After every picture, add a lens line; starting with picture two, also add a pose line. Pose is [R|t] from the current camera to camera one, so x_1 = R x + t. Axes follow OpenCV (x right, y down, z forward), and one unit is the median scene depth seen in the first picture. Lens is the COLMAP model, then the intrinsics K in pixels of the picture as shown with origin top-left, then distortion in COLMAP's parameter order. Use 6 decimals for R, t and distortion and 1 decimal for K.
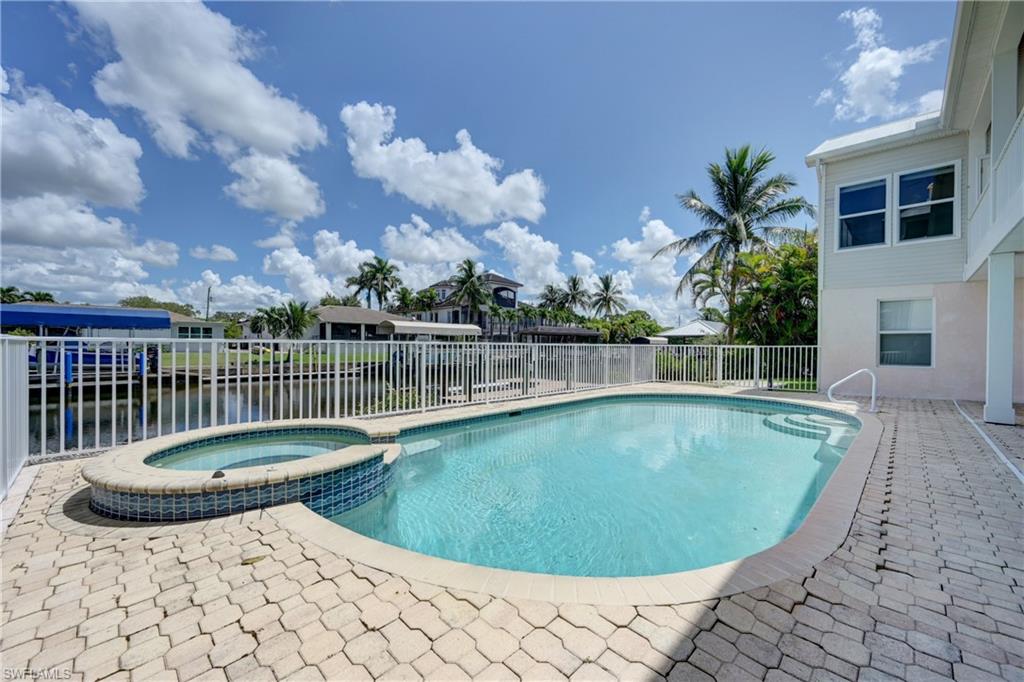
lens RADIAL K [[405.0, 0, 512.0], [0, 405.0, 341.0], [0, 0, 1]] dist [-0.000366, -0.000071]
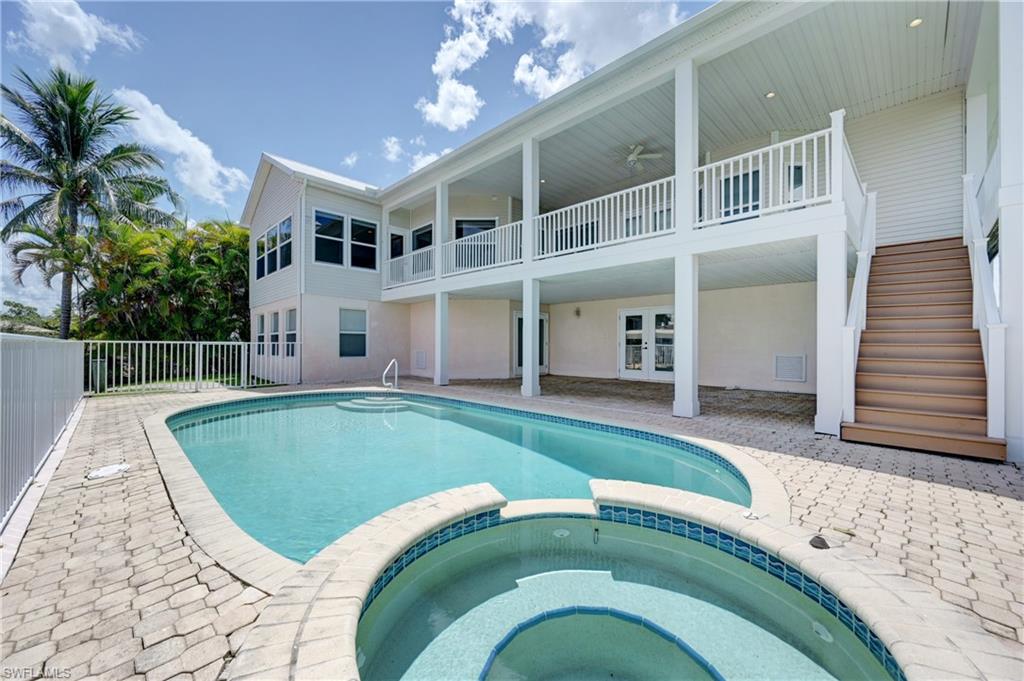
lens RADIAL K [[400.6, 0, 511.1], [0, 400.6, 347.0], [0, 0, 1]] dist [0.002051, 0.000268]
pose [[0.015203, -0.014886, 0.999774, -0.393332], [-0.012360, 0.999810, 0.015074, 0.000005], [-0.999808, -0.012586, 0.015016, 0.425578]]
